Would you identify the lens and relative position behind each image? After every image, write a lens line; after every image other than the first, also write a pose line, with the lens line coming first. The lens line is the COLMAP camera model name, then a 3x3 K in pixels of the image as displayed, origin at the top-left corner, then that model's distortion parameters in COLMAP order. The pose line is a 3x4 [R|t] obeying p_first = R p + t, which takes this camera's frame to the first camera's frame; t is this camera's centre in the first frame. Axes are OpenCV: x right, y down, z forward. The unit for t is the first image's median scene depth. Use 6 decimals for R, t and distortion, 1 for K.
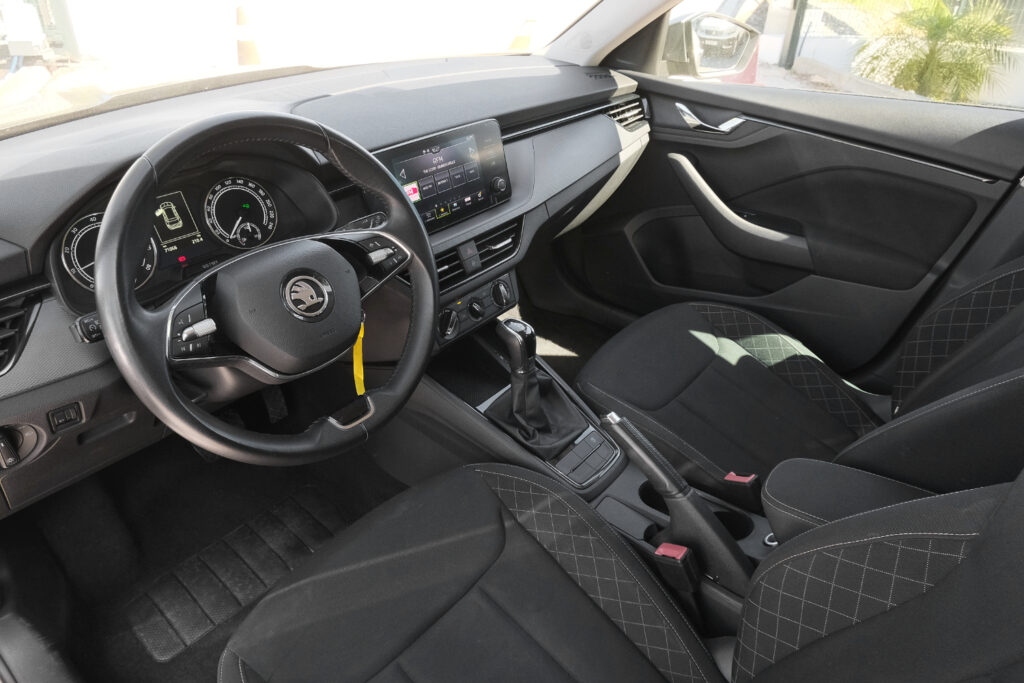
lens RADIAL K [[648.0, 0, 509.2], [0, 648.0, 339.9], [0, 0, 1]] dist [-0.005110, -0.001479]
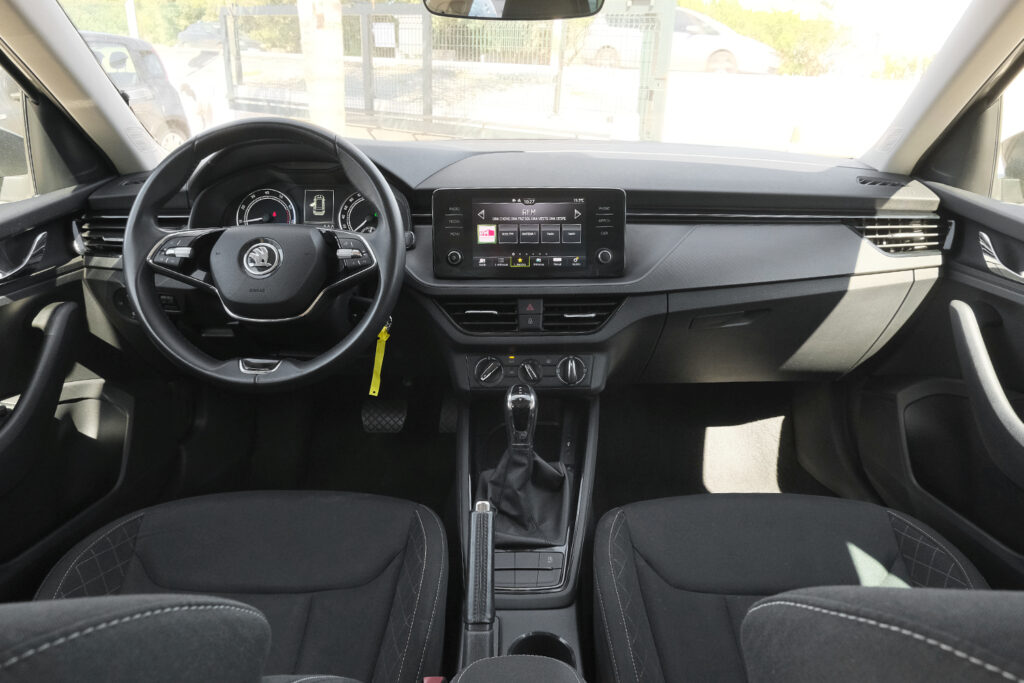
lens RADIAL K [[648.0, 0, 515.6], [0, 648.0, 336.1], [0, 0, 1]] dist [-0.005110, -0.001479]
pose [[0.640839, 0.279978, -0.714799, 0.611210], [-0.409779, 0.912129, -0.010110, -0.078811], [0.649158, 0.299388, 0.699257, 0.324215]]
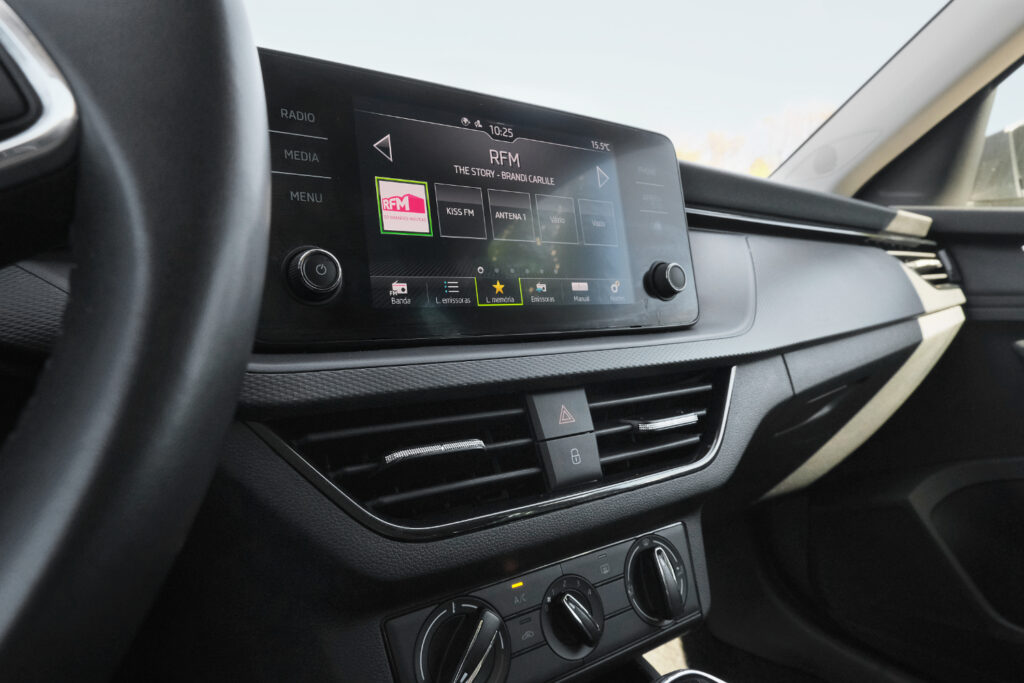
lens RADIAL K [[648.0, 0, 508.8], [0, 648.0, 344.6], [0, 0, 1]] dist [-0.005110, -0.001479]
pose [[0.970449, 0.049888, -0.236092, -0.015348], [-0.149739, 0.891734, -0.427069, -0.027428], [0.189225, 0.449801, 0.872853, 0.689817]]
